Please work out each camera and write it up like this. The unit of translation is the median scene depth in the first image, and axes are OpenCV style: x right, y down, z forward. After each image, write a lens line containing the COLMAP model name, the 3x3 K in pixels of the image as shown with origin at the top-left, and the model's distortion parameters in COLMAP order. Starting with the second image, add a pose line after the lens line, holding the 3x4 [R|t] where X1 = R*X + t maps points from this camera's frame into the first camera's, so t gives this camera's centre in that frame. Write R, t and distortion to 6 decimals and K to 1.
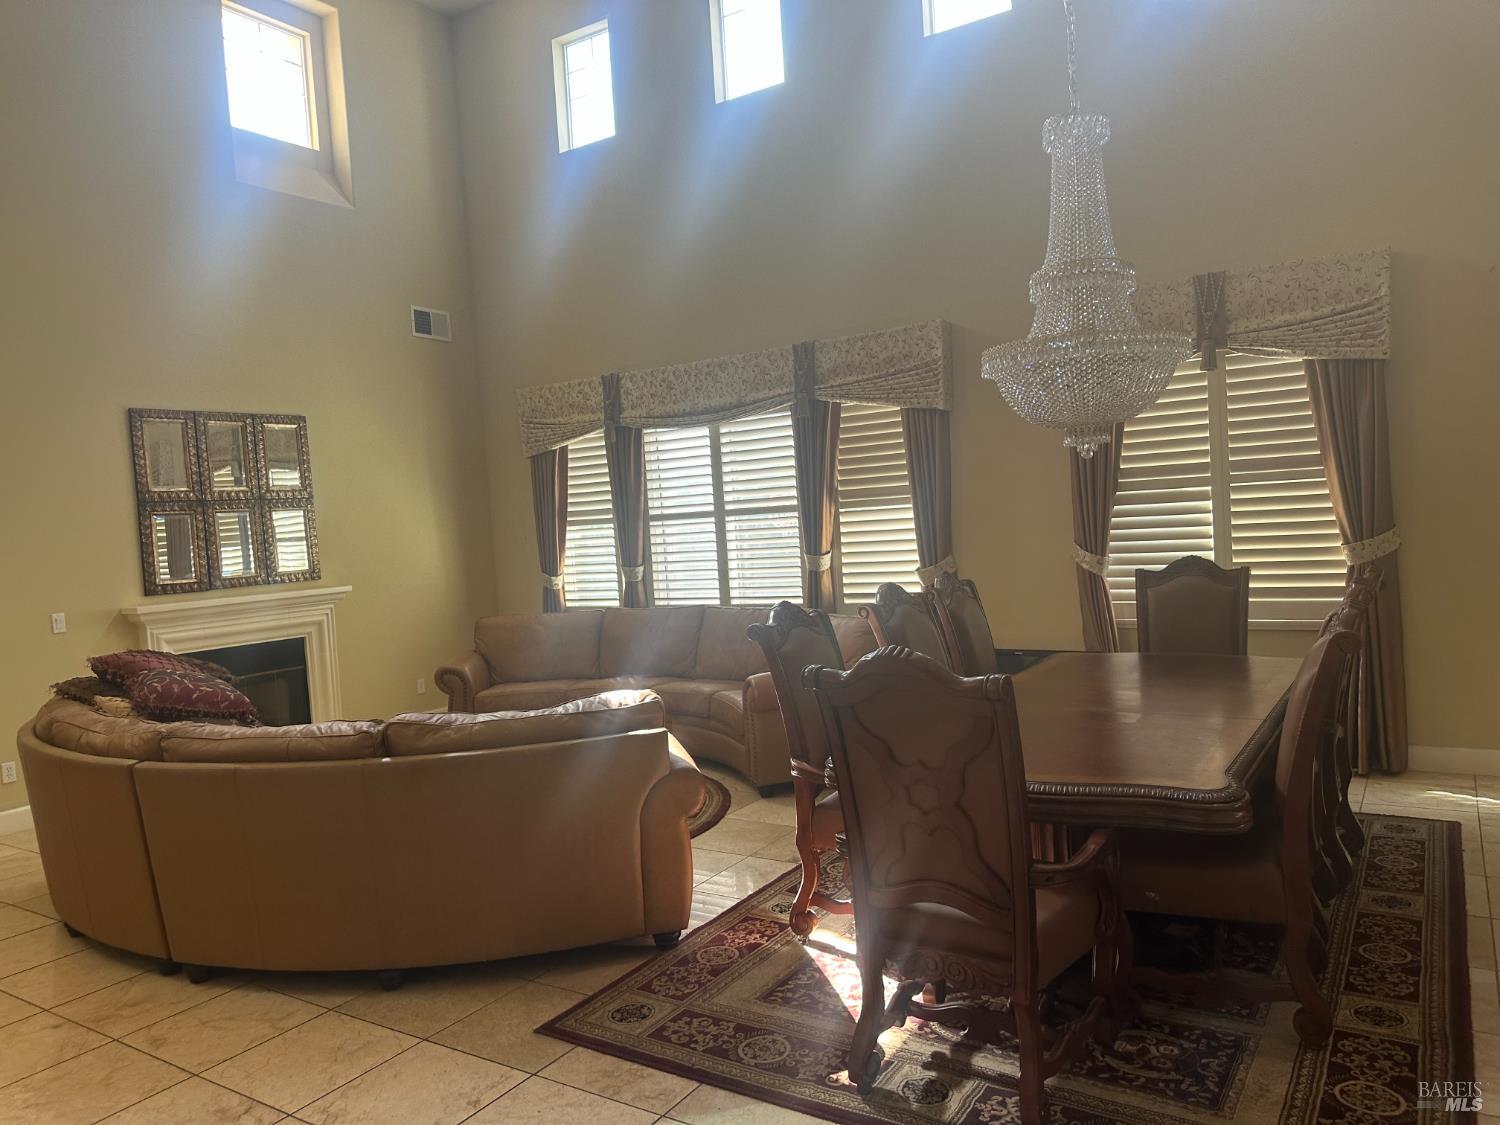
lens RADIAL K [[1059.7, 0, 756.3], [0, 1059.7, 564.6], [0, 0, 1]] dist [0.041690, -0.038822]
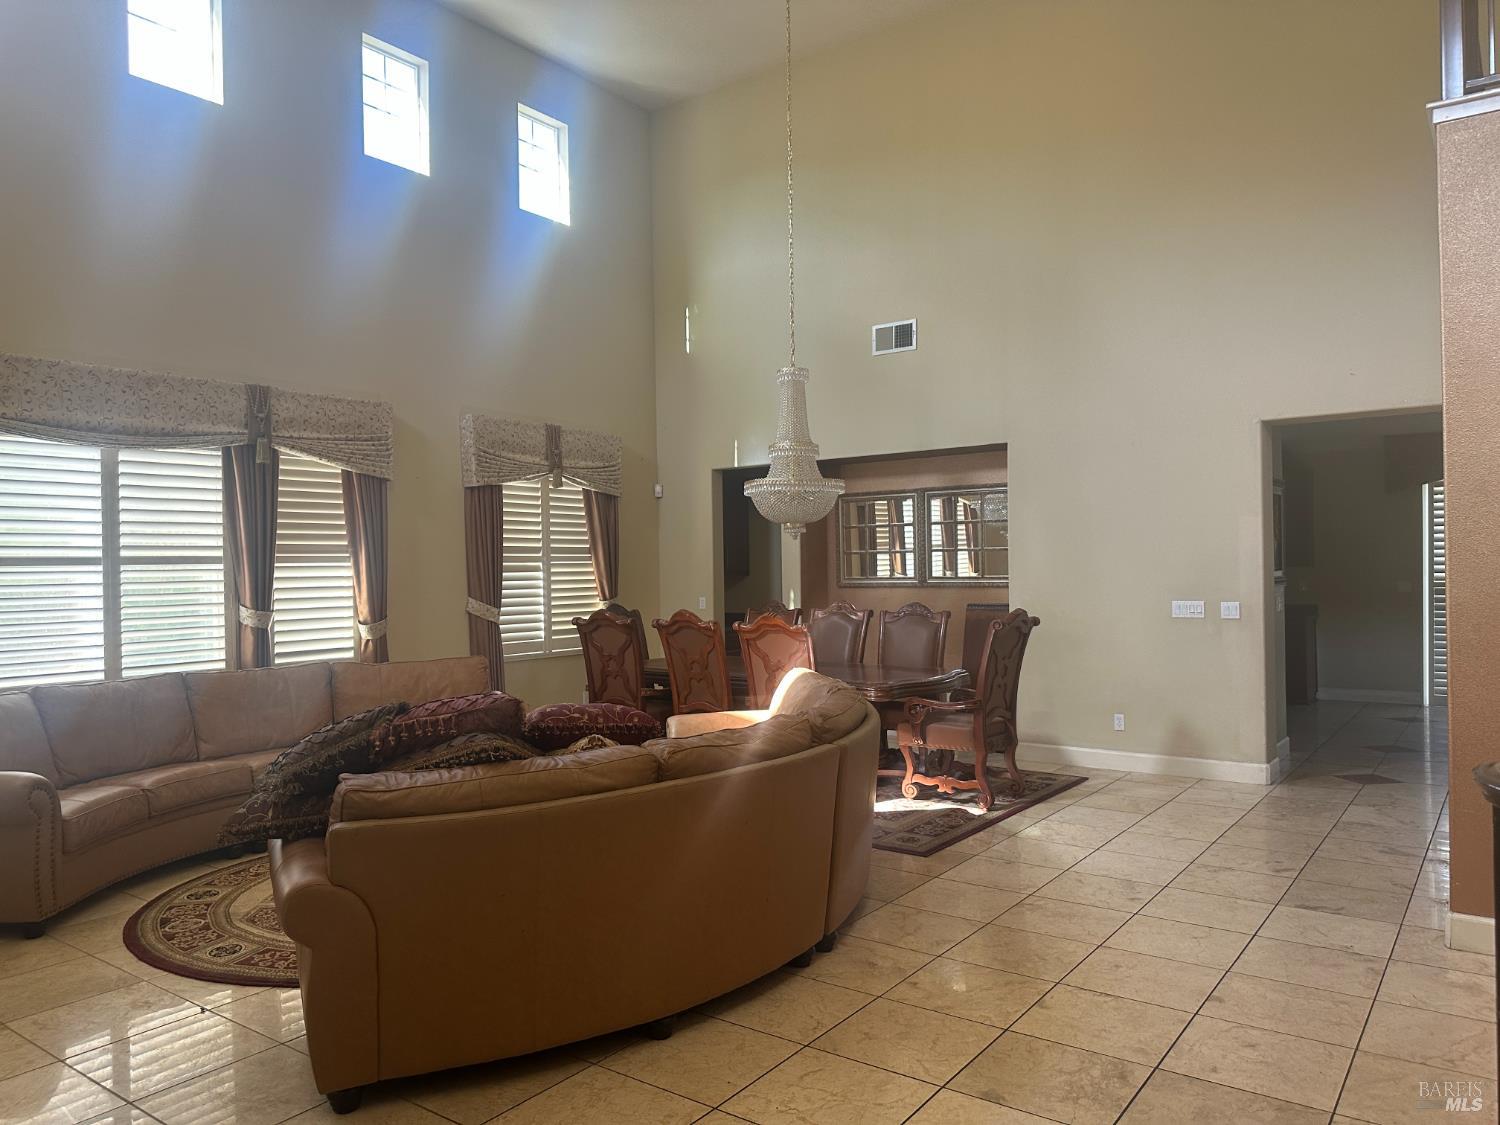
lens RADIAL K [[1059.7, 0, 754.6], [0, 1059.7, 560.5], [0, 0, 1]] dist [0.041690, -0.038822]
pose [[0.034683, 0.065715, 0.997236, -0.860737], [0.056526, 0.996110, -0.067606, 0.033875], [-0.997799, 0.058714, 0.030834, 0.537908]]
